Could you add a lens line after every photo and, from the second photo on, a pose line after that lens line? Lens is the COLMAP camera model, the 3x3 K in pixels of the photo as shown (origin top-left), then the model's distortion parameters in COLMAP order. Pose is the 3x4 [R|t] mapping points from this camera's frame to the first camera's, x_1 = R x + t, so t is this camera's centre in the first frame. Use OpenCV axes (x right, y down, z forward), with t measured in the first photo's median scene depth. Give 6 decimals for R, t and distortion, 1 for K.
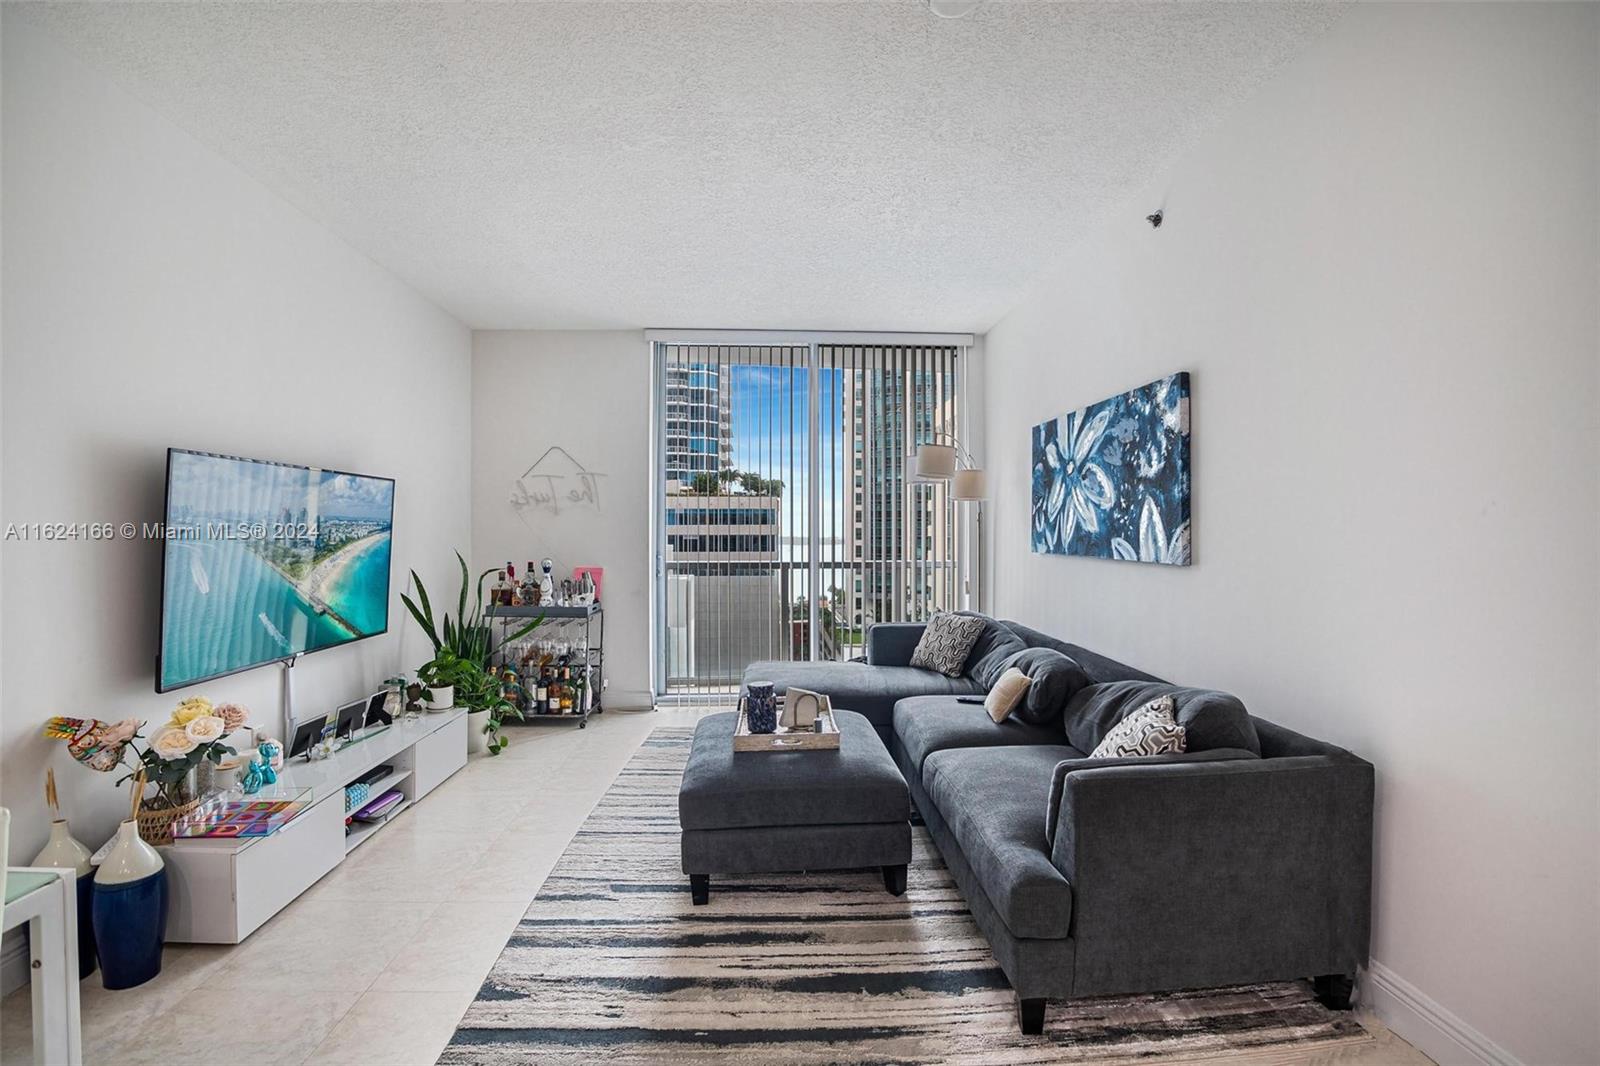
lens RADIAL K [[689.2, 0, 800.2], [0, 689.2, 525.8], [0, 0, 1]] dist [-0.039451, 0.000336]
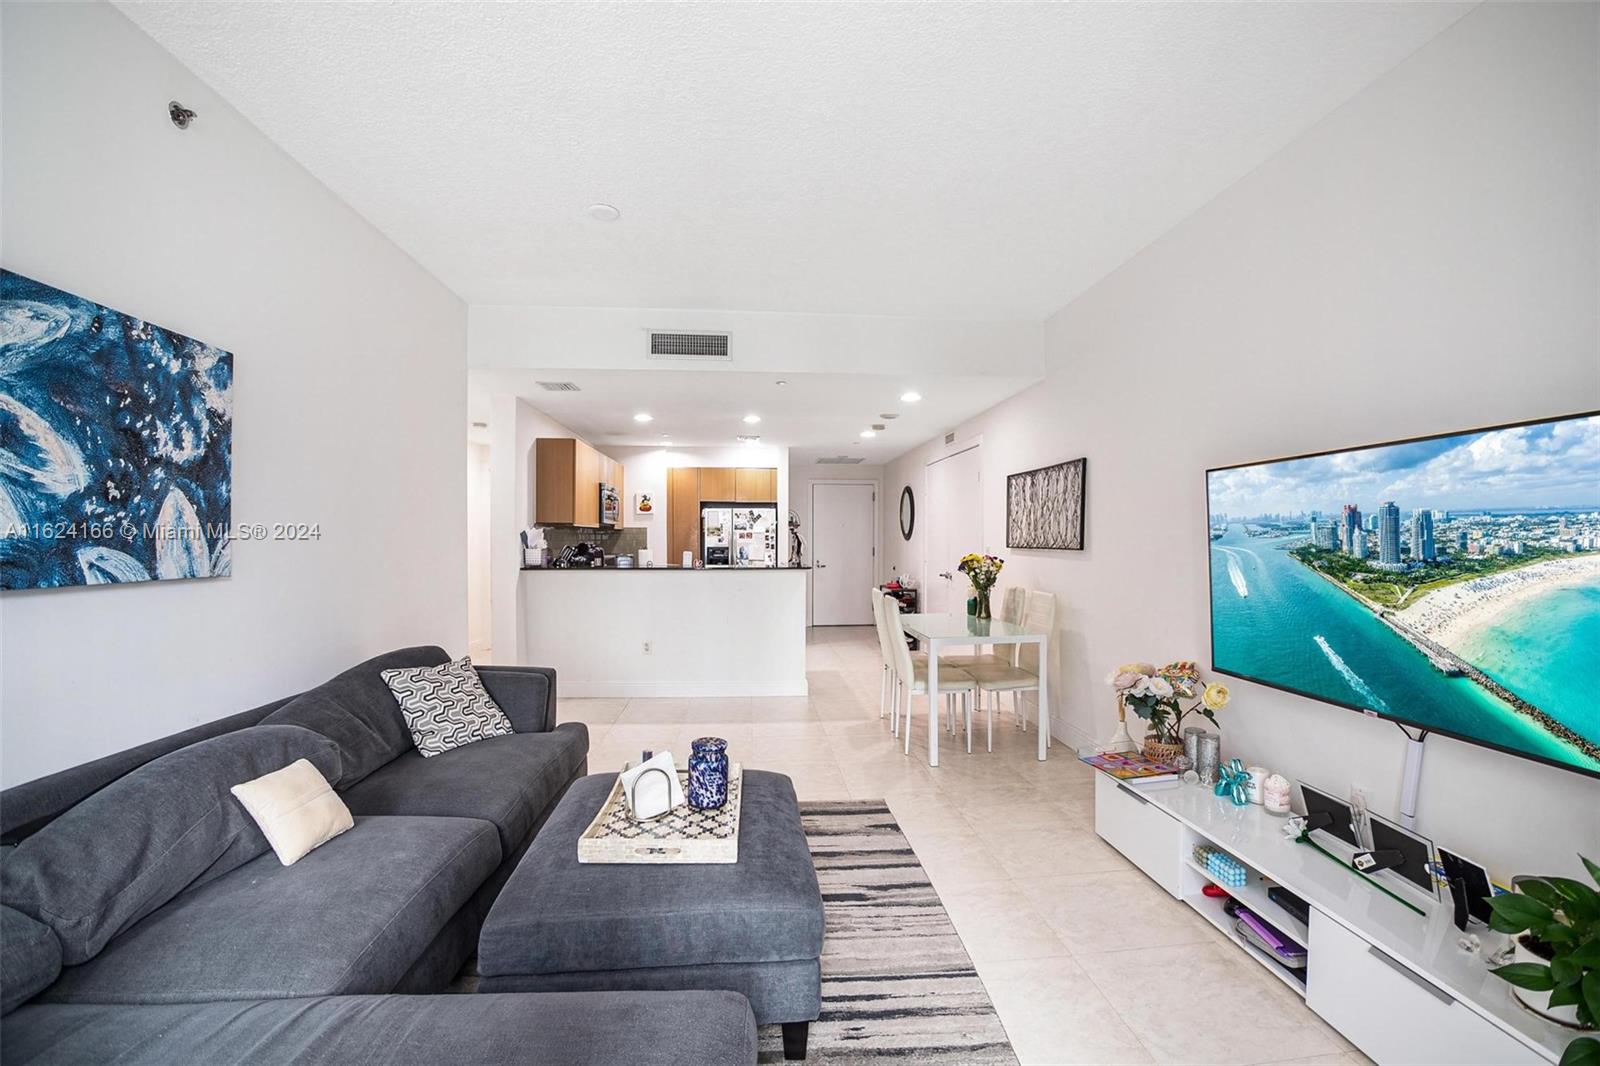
lens RADIAL K [[643.0, 0, 745.5], [0, 643.0, 532.9], [0, 0, 1]] dist [0.000775, 0.000218]
pose [[-0.999643, 0.000741, -0.026695, -0.062035], [0.000980, 0.999959, -0.008961, 0.009313], [0.026687, -0.008984, -0.999603, 1.436676]]
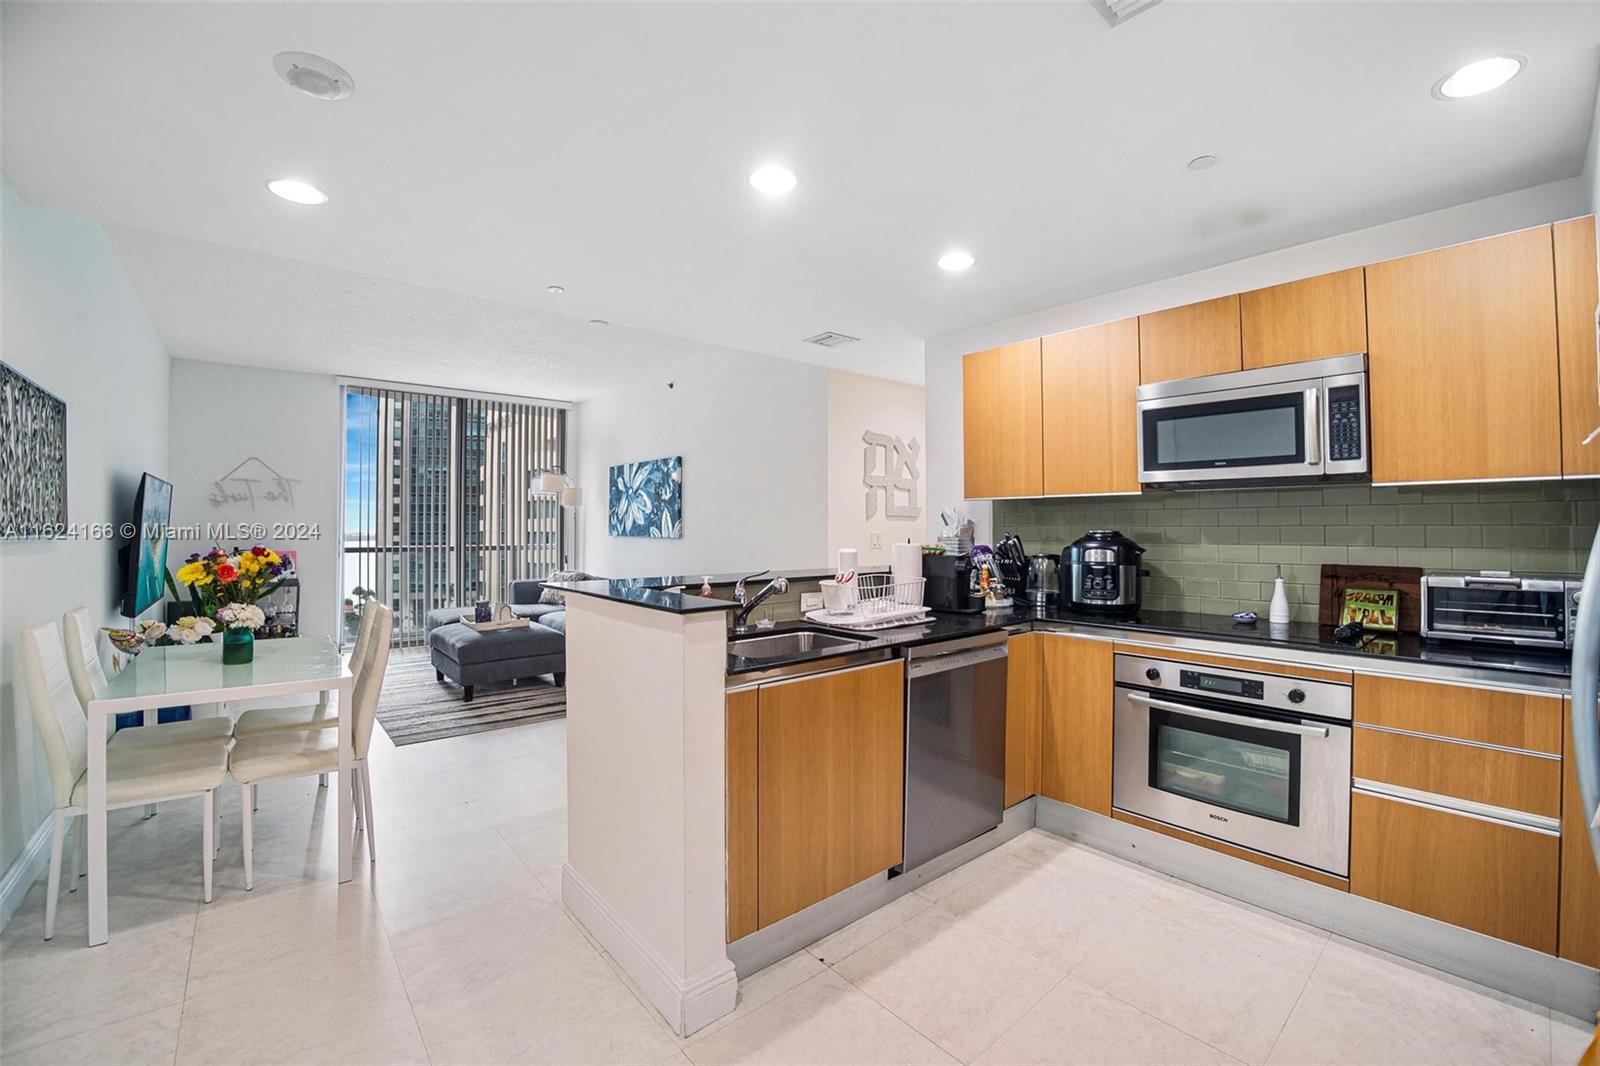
lens RADIAL K [[668.3, 0, 788.6], [0, 668.3, 514.8], [0, 0, 1]] dist [-0.059627, 0.010880]
pose [[0.808327, 0.011636, 0.588619, -0.383326], [-0.005632, 0.999912, -0.012032, 0.002151], [-0.588707, 0.006411, 0.808321, -0.856256]]
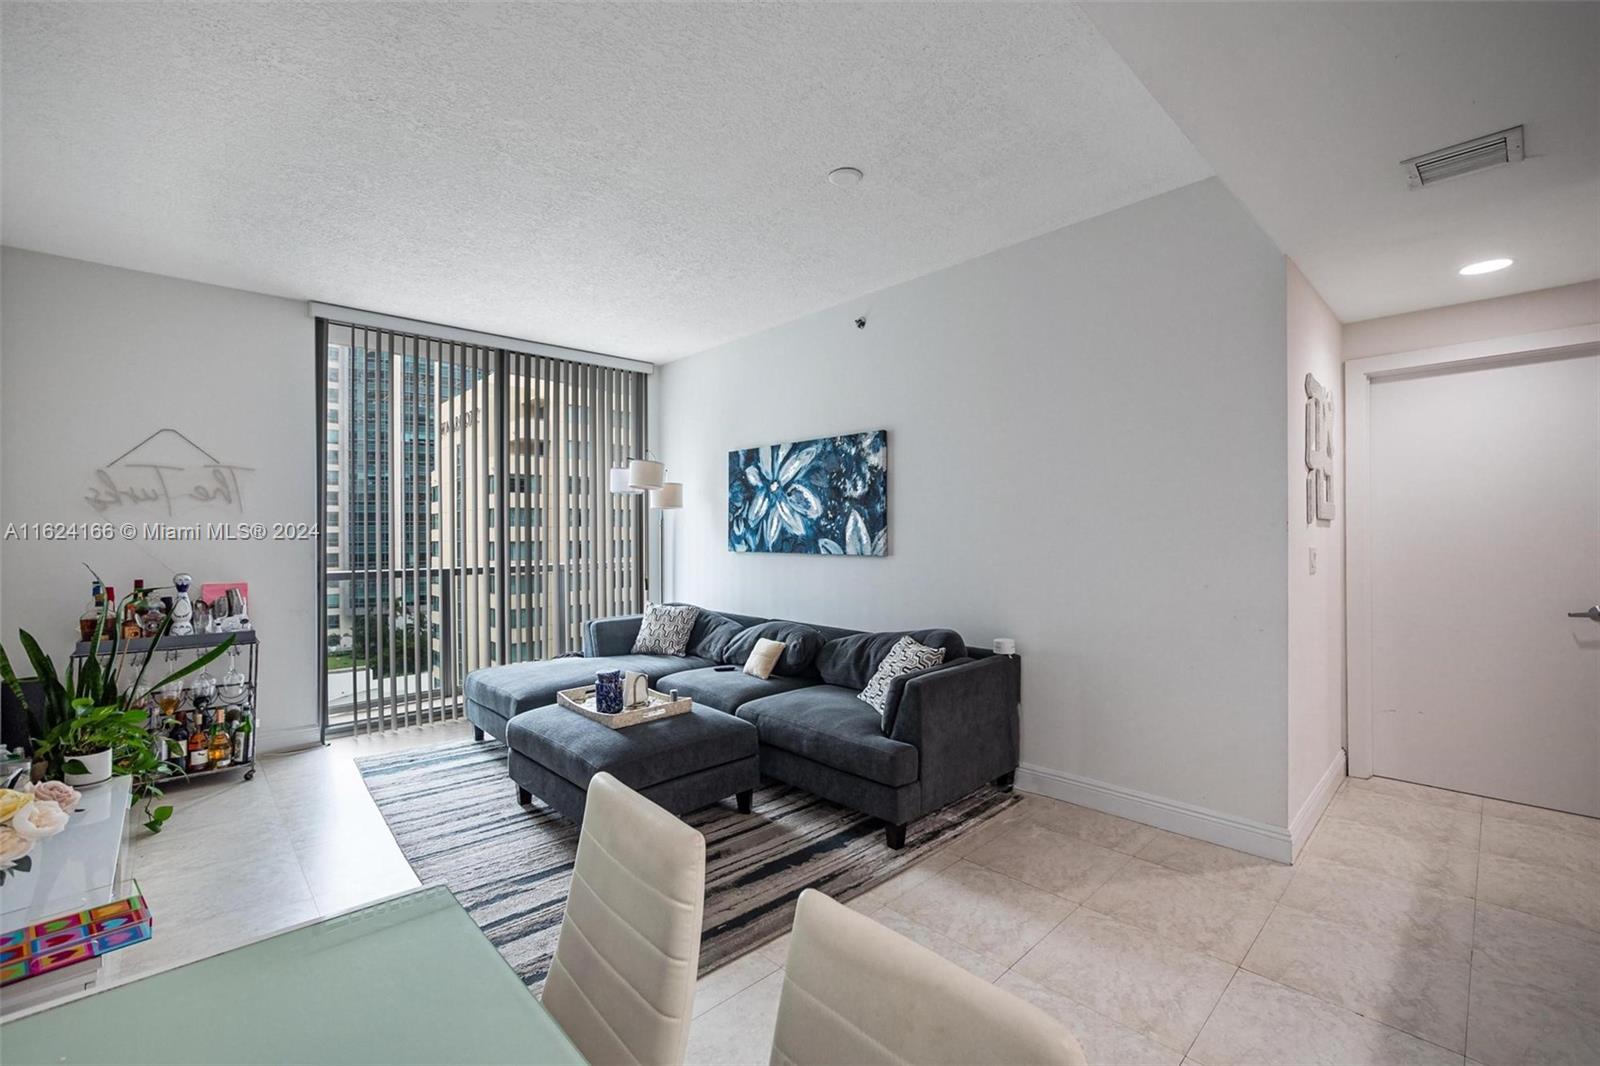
lens RADIAL K [[677.4, 0, 793.7], [0, 677.4, 531.7], [0, 0, 1]] dist [-0.012144, 0.000365]
pose [[0.770237, -0.003470, 0.637749, -0.445051], [0.001669, 0.999993, 0.003425, -0.001633], [-0.637756, -0.001573, 0.770237, -0.039290]]
